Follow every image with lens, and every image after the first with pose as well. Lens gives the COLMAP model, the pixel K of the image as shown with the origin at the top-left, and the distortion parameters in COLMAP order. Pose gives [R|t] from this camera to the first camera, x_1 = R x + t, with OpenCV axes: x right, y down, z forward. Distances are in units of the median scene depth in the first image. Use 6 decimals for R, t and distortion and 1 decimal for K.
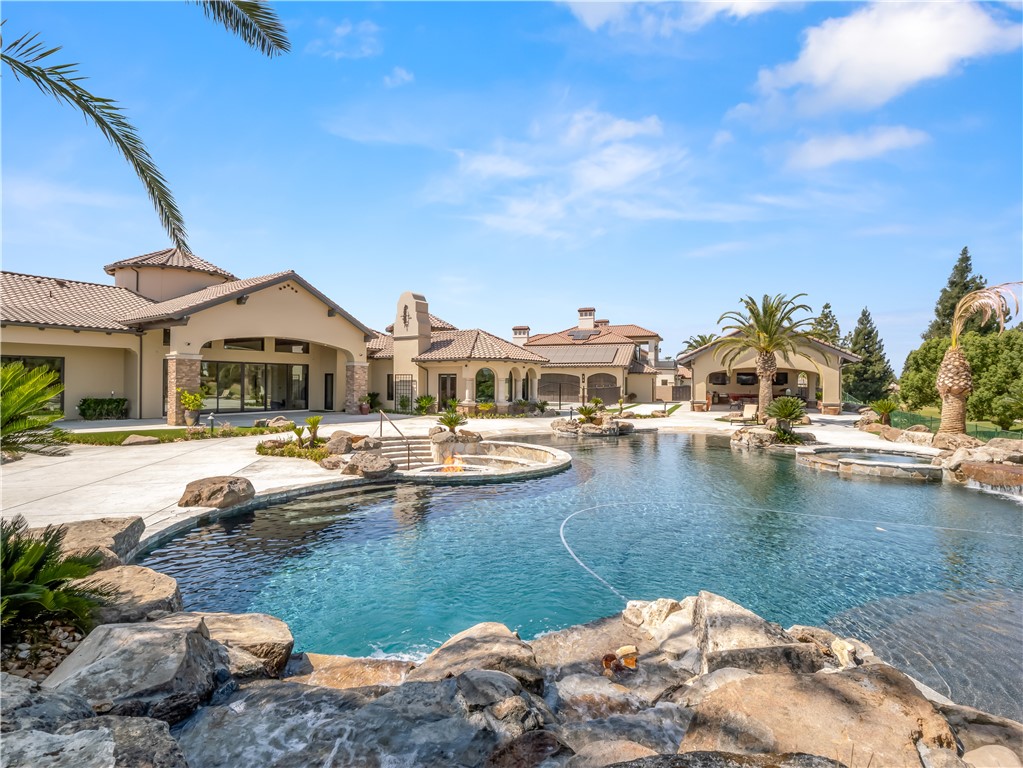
lens RADIAL K [[477.0, 0, 511.5], [0, 477.0, 384.0], [0, 0, 1]] dist [0.004952, 0.000034]
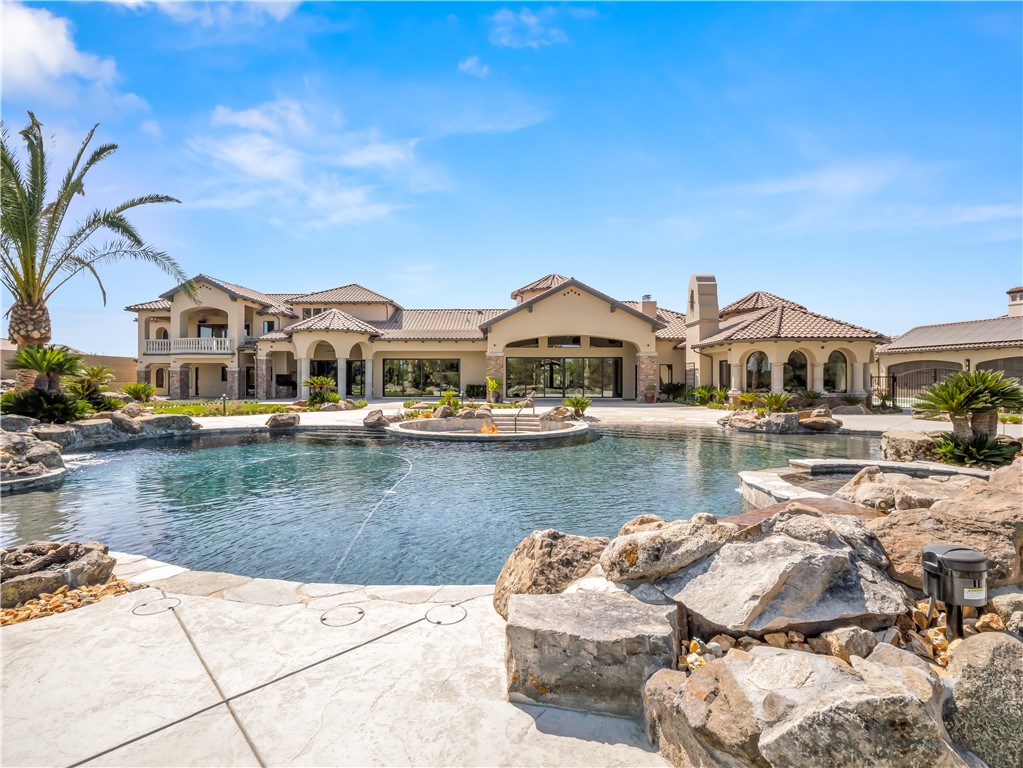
lens RADIAL K [[475.8, 0, 511.5], [0, 475.8, 384.0], [0, 0, 1]] dist [-0.020953, -0.000121]
pose [[0.596974, -0.000014, -0.802260, 0.328576], [0.006808, 0.999964, 0.005048, 0.015894], [0.802231, -0.008476, 0.596953, 0.149878]]
